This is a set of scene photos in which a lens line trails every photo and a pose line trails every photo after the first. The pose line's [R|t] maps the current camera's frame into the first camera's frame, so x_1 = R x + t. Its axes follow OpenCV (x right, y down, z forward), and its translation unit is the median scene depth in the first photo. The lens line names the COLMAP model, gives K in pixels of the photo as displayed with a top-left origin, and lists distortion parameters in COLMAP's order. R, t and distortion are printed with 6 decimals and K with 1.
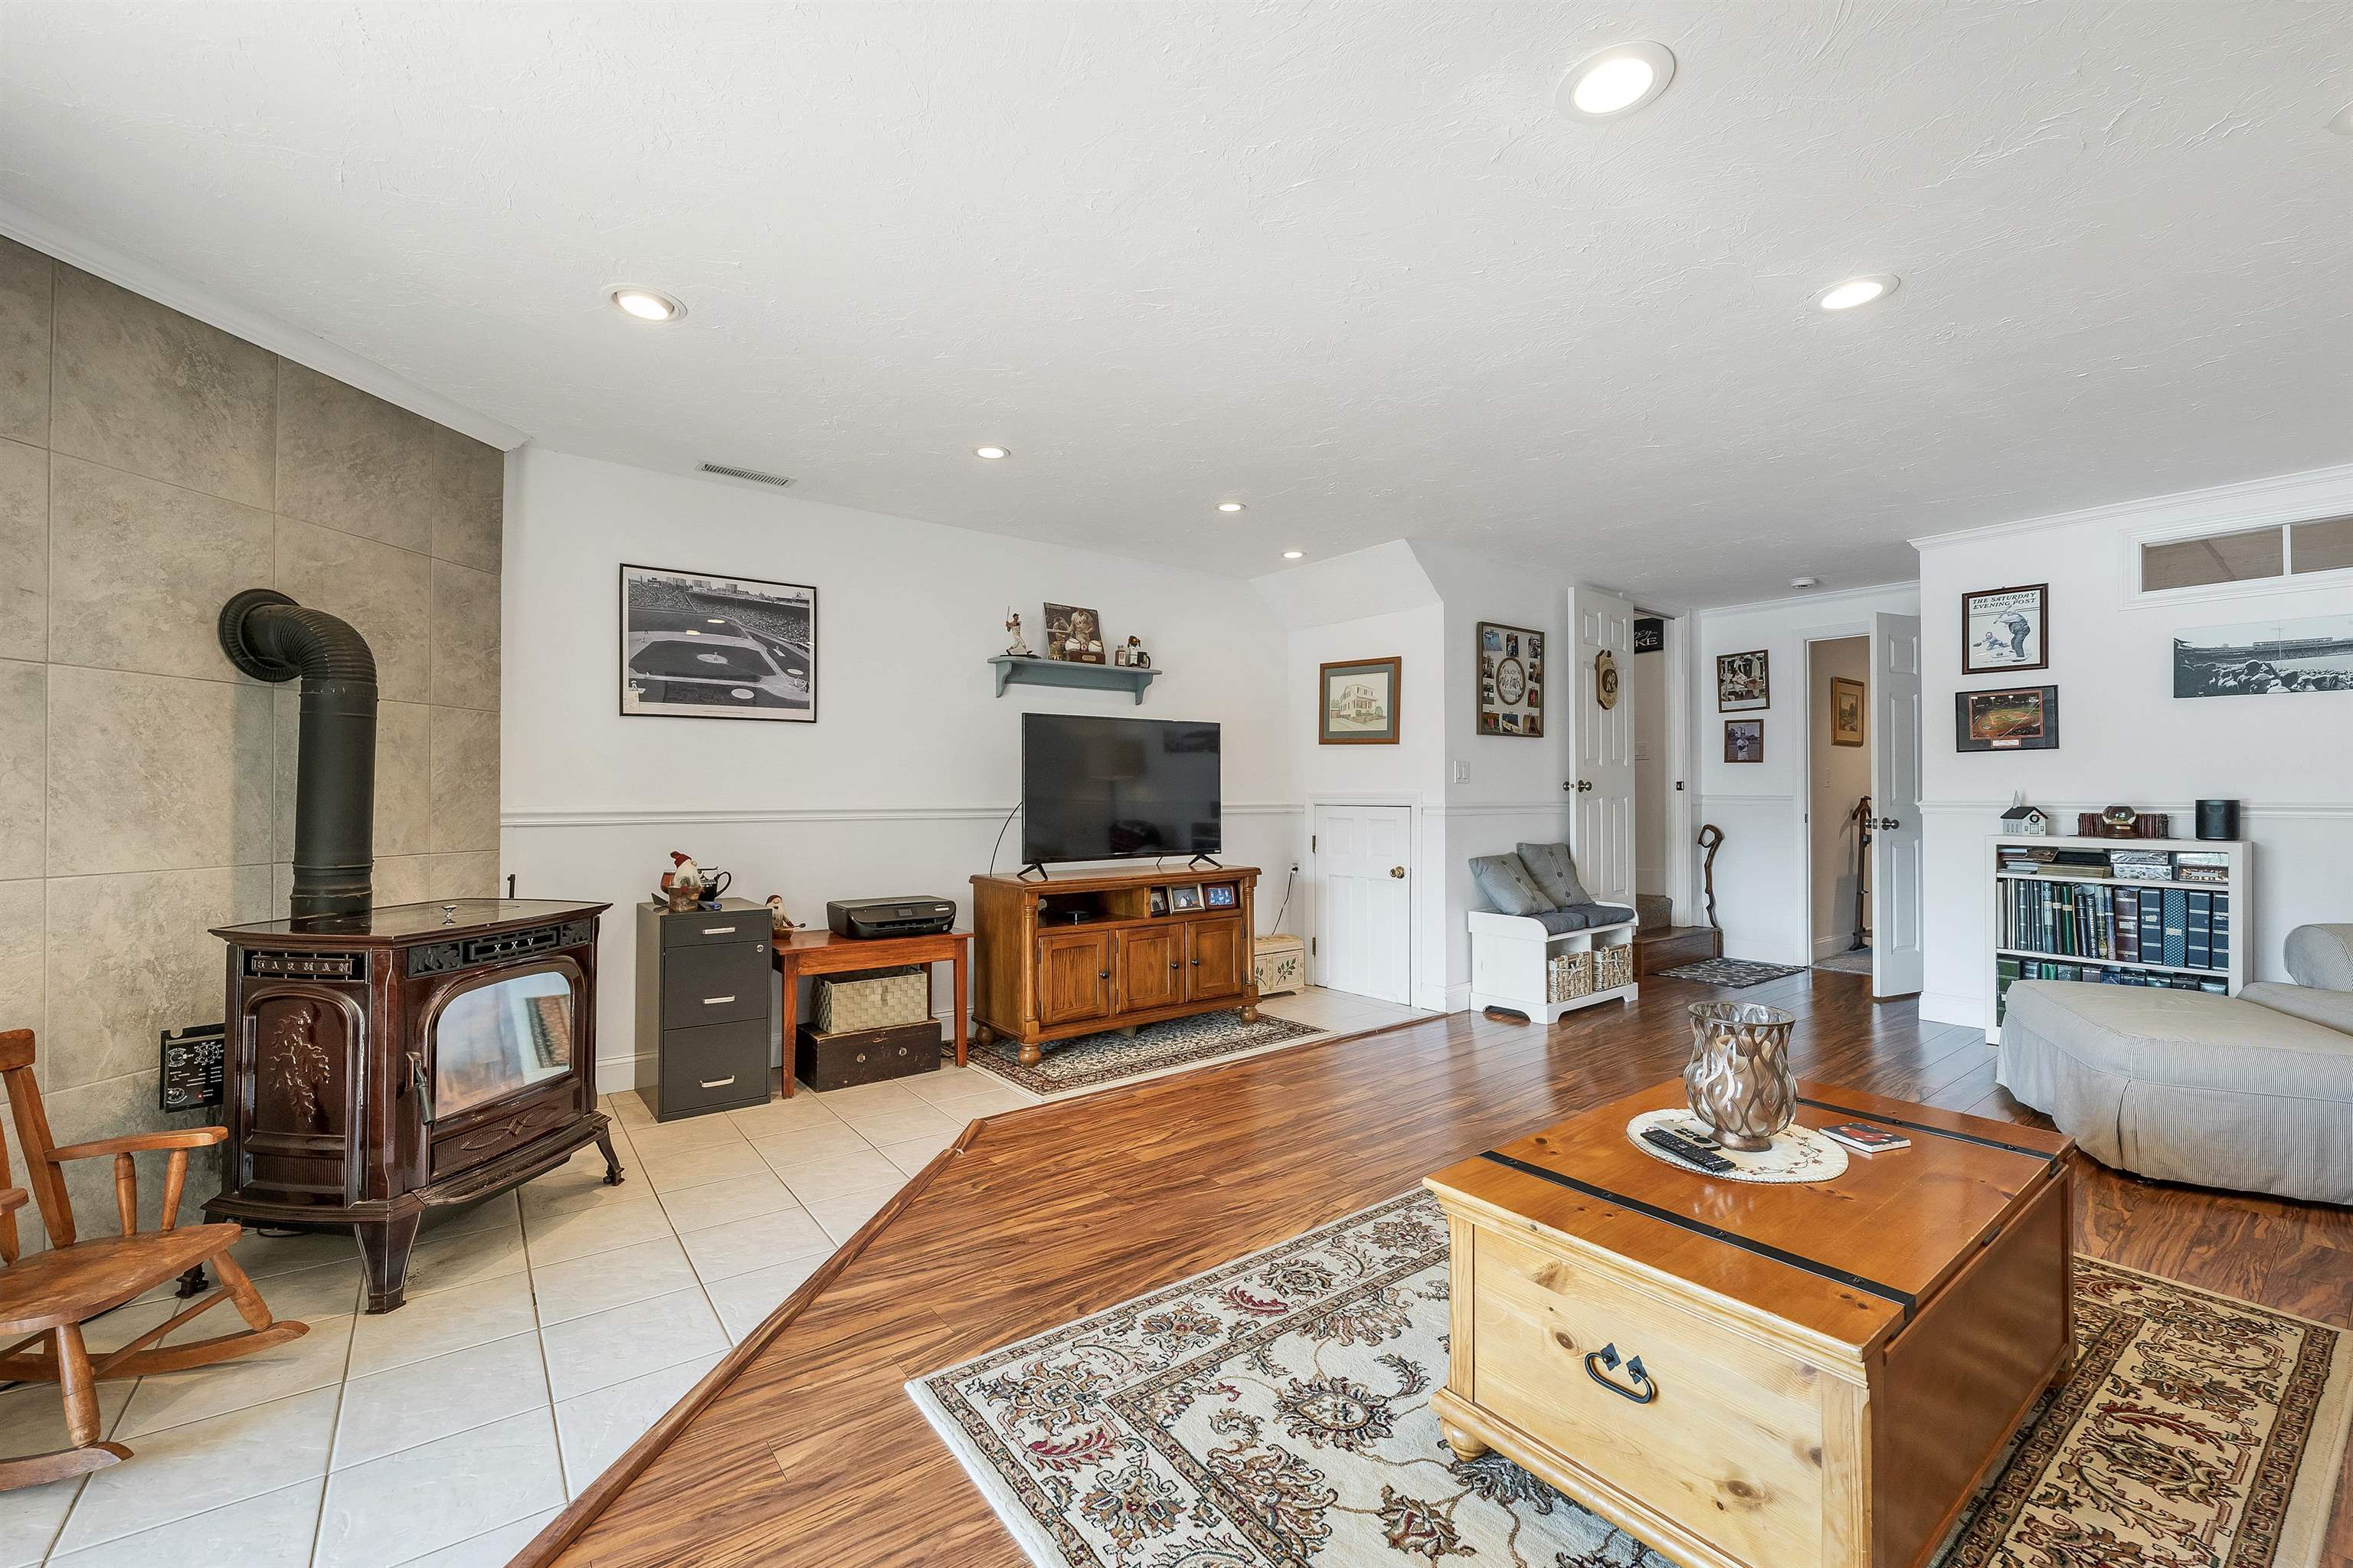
lens RADIAL K [[970.3, 0, 1174.8], [0, 970.3, 784.3], [0, 0, 1]] dist [0.000845, -0.000675]
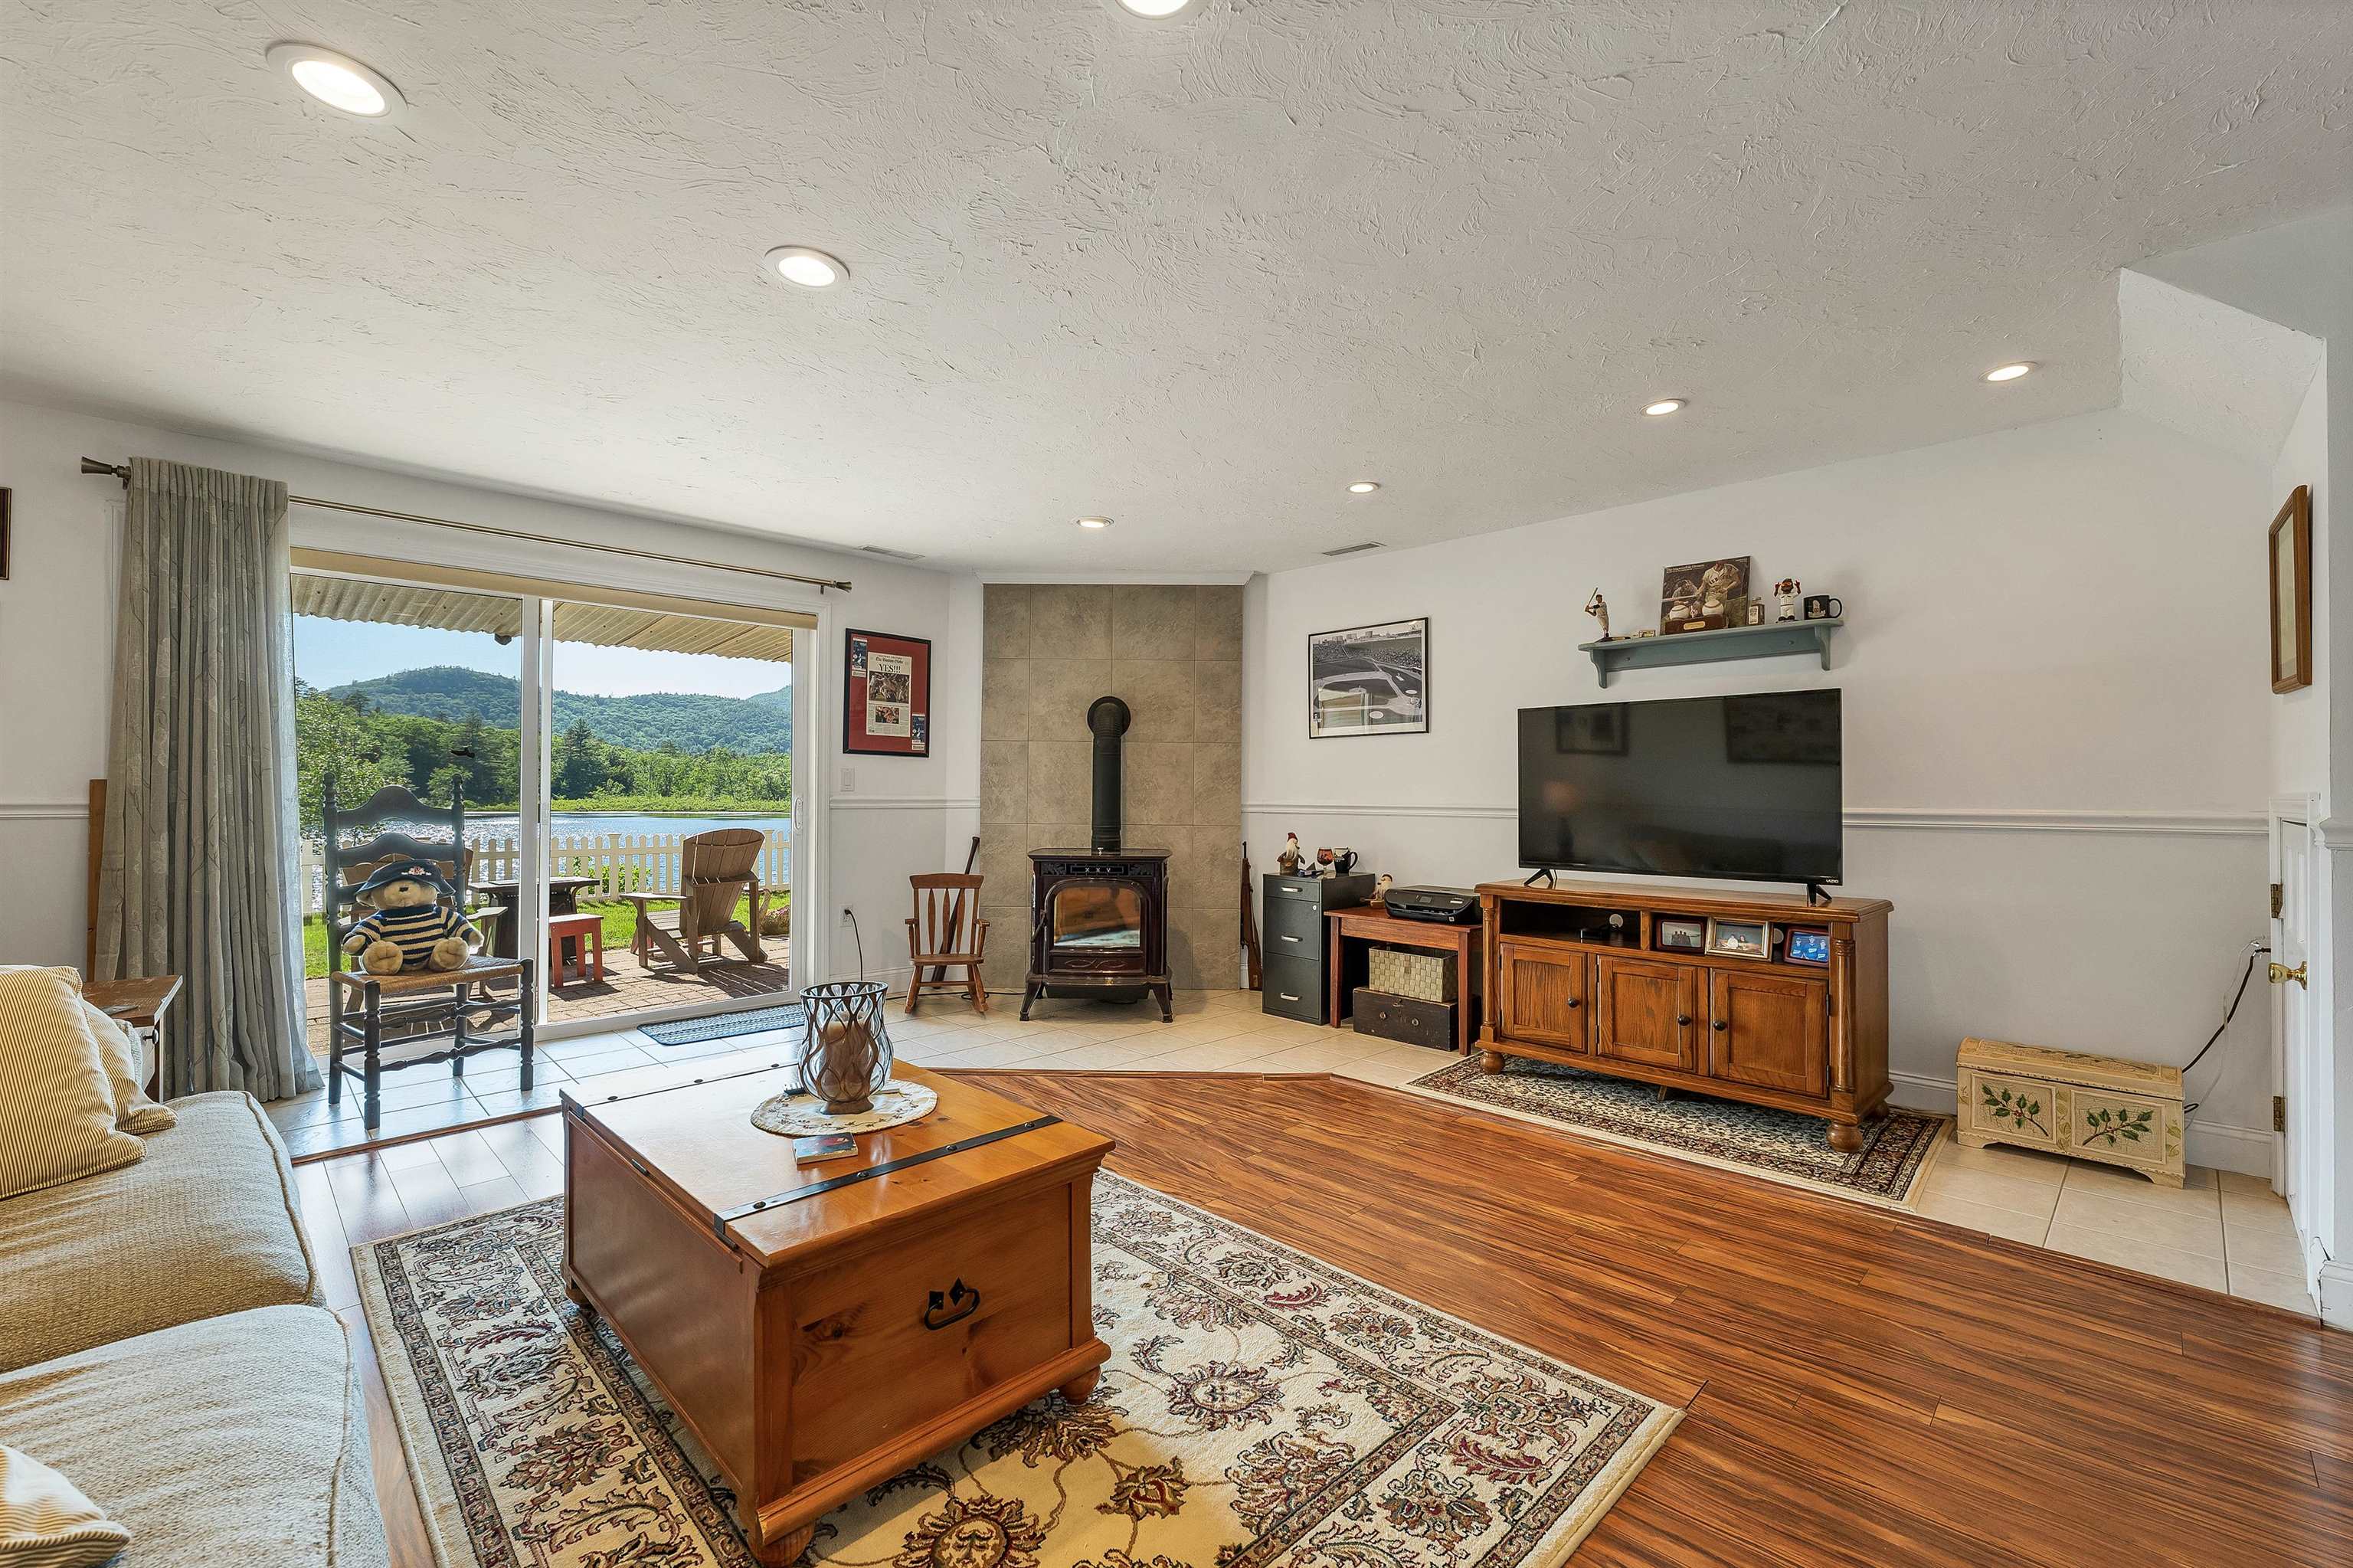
lens RADIAL K [[970.3, 0, 1166.2], [0, 970.3, 785.9], [0, 0, 1]] dist [0.000845, -0.000675]
pose [[0.125710, -0.005045, -0.992054, 0.915921], [0.004598, 0.999979, -0.004503, 0.005611], [0.992056, -0.003995, 0.125731, 0.652341]]
